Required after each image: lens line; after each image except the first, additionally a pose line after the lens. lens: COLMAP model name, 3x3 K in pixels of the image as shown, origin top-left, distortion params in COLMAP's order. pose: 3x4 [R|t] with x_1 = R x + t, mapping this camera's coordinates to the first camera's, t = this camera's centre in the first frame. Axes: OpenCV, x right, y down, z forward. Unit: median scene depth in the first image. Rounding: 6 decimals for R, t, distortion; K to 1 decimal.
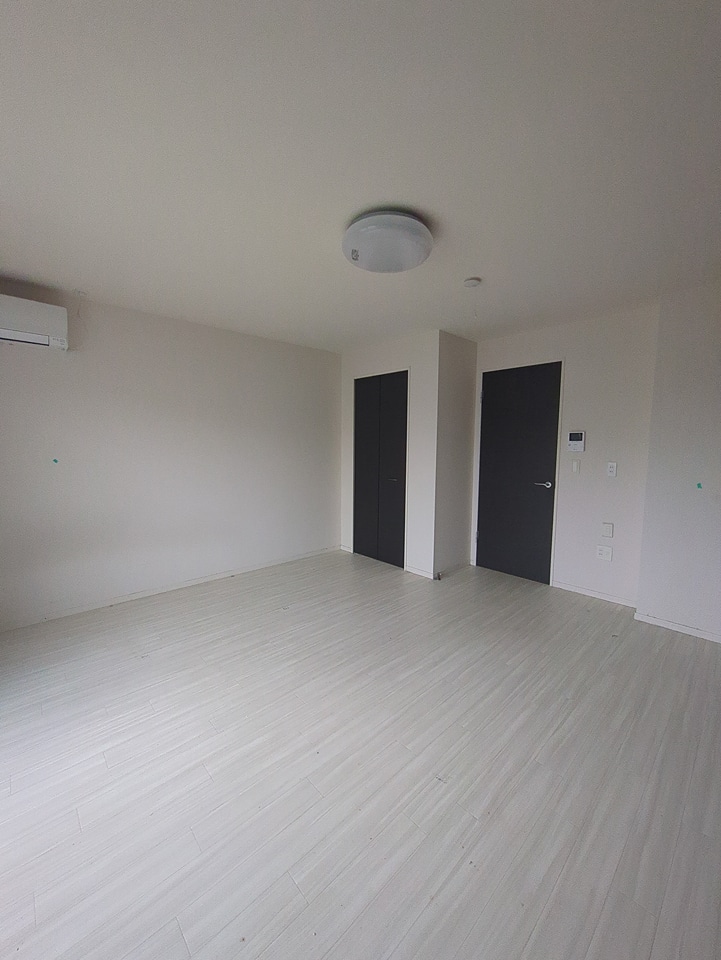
lens RADIAL K [[377.6, 0, 360.5], [0, 377.6, 480.0], [0, 0, 1]] dist [0.000882, -0.000099]
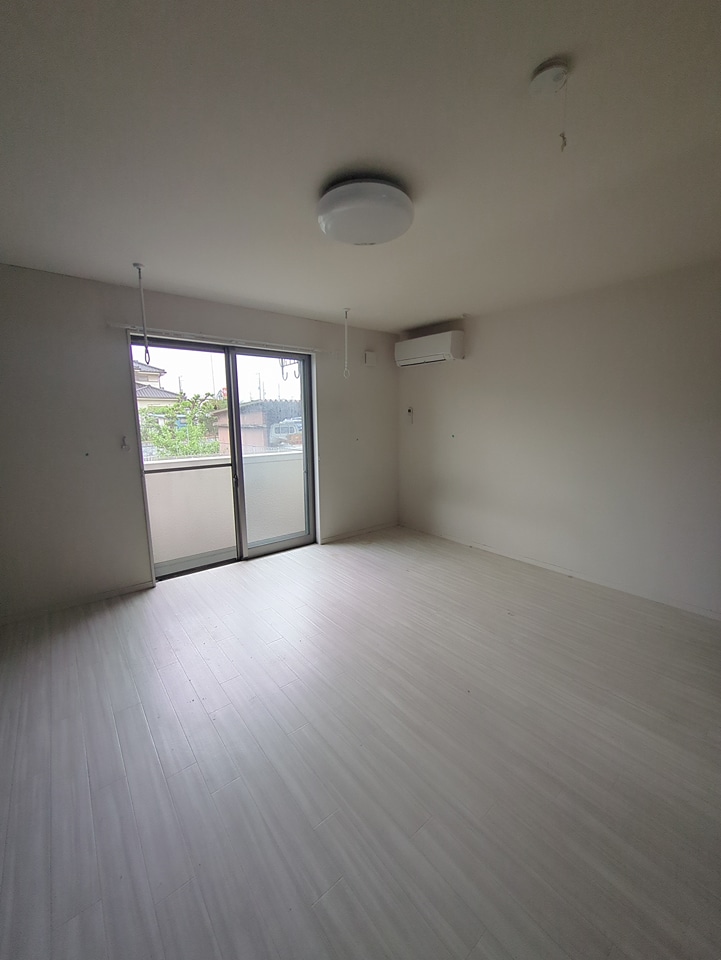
lens RADIAL K [[377.6, 0, 360.5], [0, 377.6, 480.0], [0, 0, 1]] dist [0.000882, -0.000099]
pose [[-0.072712, 0.157408, -0.984853, 0.709262], [-0.091722, 0.982227, 0.163760, -0.089461], [0.993126, 0.102240, -0.056982, 0.726910]]
